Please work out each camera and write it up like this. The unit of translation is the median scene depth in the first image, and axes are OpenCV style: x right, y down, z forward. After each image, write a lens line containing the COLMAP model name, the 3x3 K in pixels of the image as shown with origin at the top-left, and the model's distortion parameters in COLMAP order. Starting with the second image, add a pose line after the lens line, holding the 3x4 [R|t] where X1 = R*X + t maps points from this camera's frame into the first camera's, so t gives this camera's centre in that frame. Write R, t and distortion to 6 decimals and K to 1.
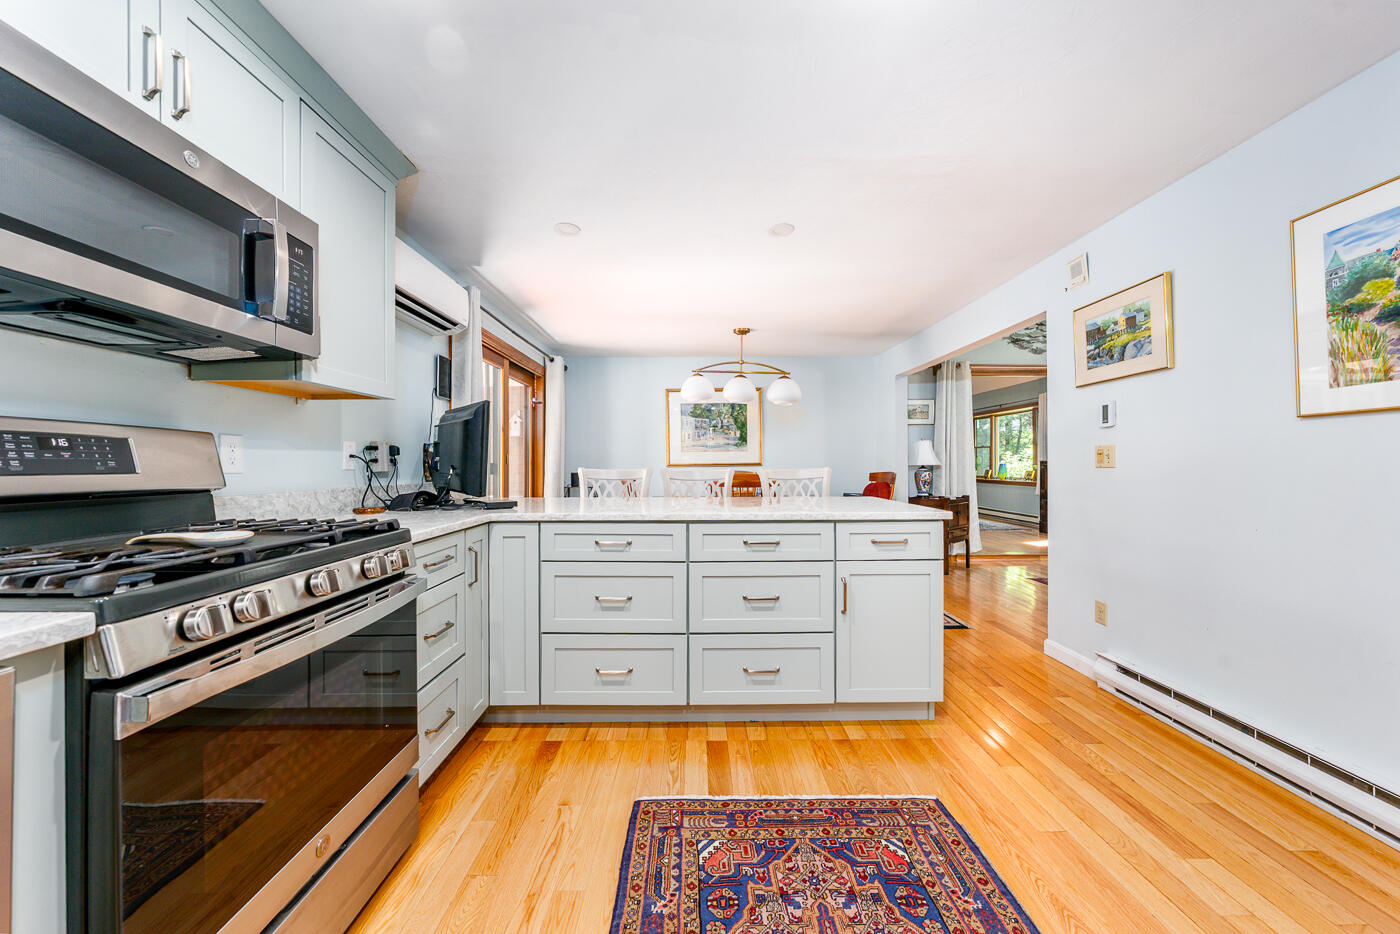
lens RADIAL K [[495.6, 0, 690.8], [0, 495.6, 463.6], [0, 0, 1]] dist [-0.003118, -0.000512]
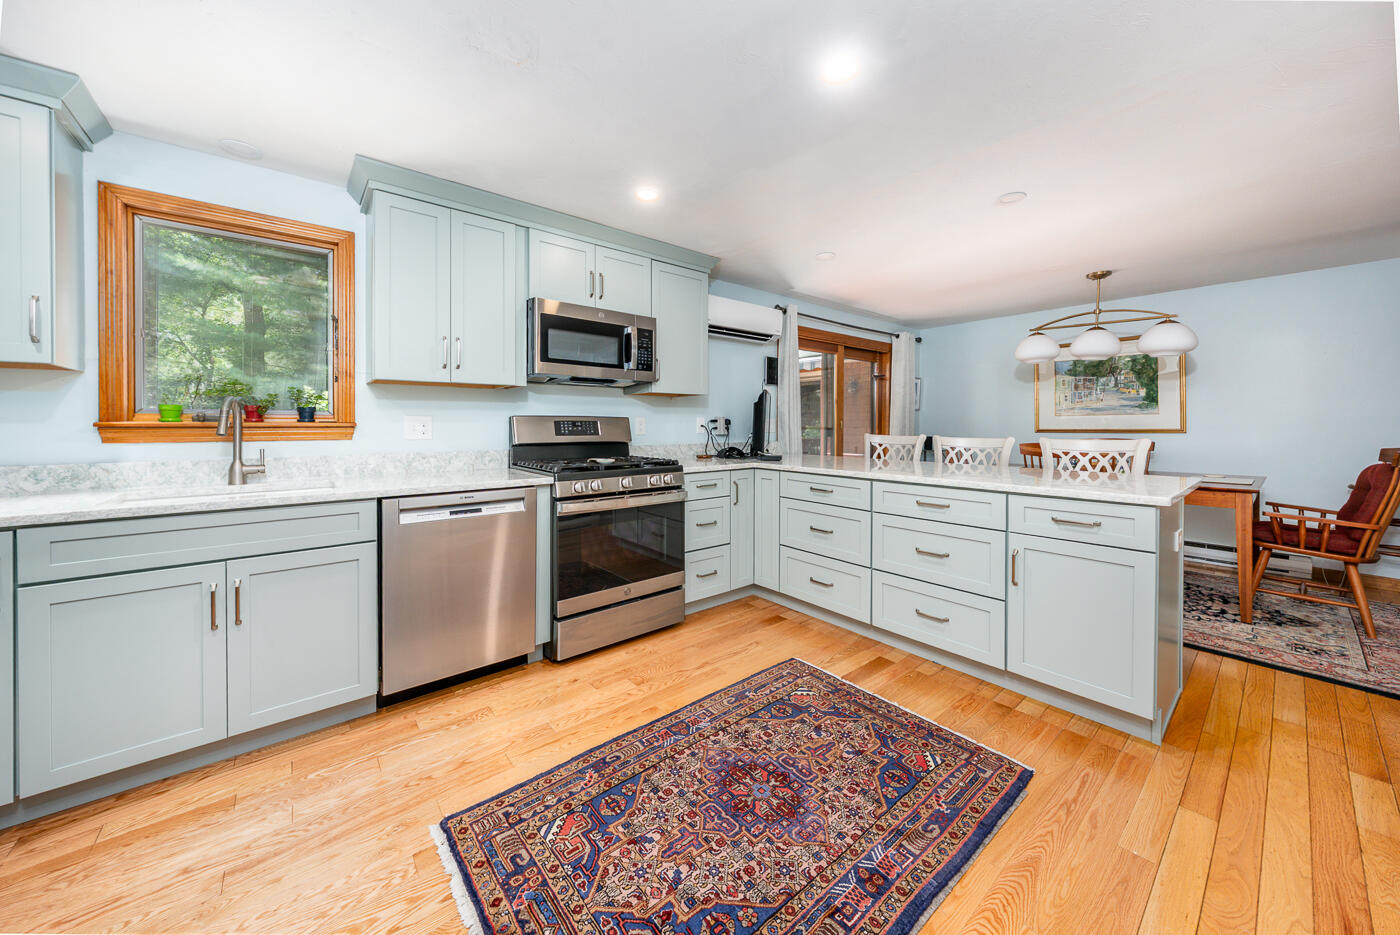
lens RADIAL K [[495.6, 0, 705.8], [0, 495.6, 429.2], [0, 0, 1]] dist [-0.003118, -0.000512]
pose [[0.637922, 0.012378, -0.770002, 0.721454], [-0.002308, 0.999897, 0.014161, -0.029373], [0.770098, -0.007257, 0.637885, -0.131833]]
